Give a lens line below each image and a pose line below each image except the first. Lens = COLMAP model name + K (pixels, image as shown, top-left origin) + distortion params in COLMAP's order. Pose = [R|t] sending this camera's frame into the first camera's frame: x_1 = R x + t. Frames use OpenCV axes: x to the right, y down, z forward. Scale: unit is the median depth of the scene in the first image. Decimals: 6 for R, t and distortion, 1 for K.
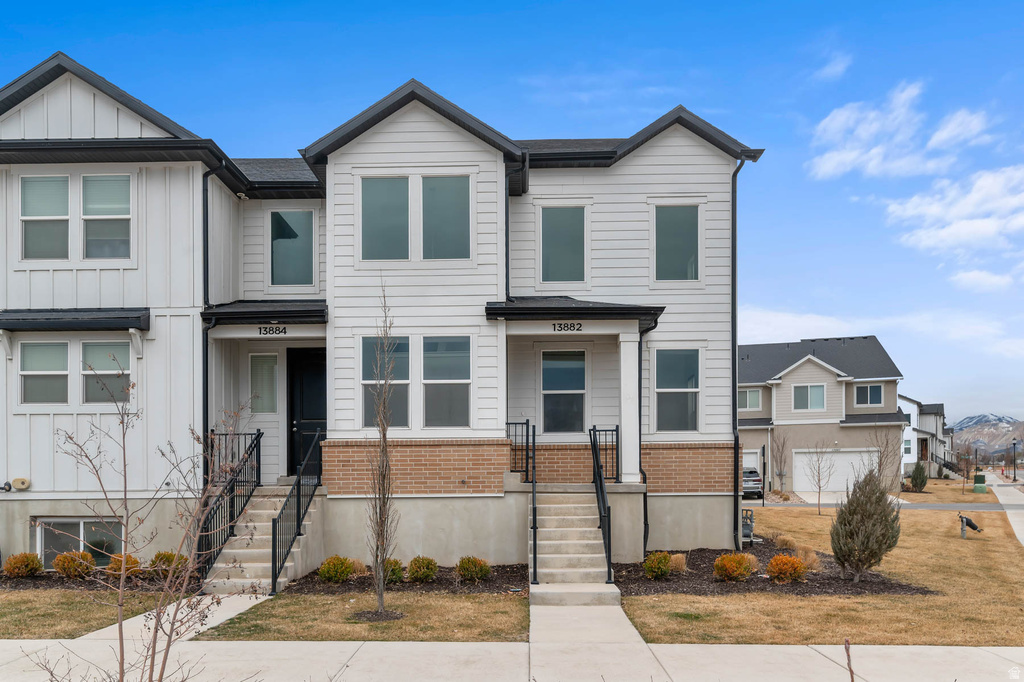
lens RADIAL K [[779.9, 0, 511.7], [0, 779.9, 344.9], [0, 0, 1]] dist [0.007083, -0.001322]
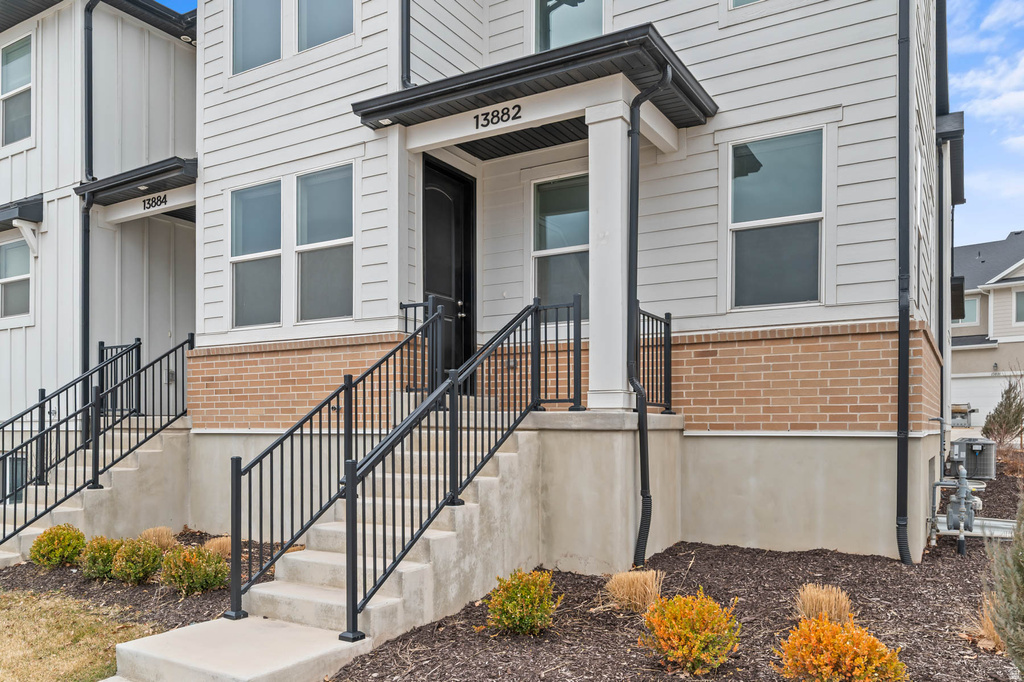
lens RADIAL K [[779.9, 0, 513.6], [0, 779.9, 337.2], [0, 0, 1]] dist [0.007083, -0.001322]
pose [[0.866539, -0.049558, -0.496643, 0.334130], [0.085531, 0.995083, 0.049938, 0.099398], [0.491726, -0.085751, 0.866517, 0.537475]]
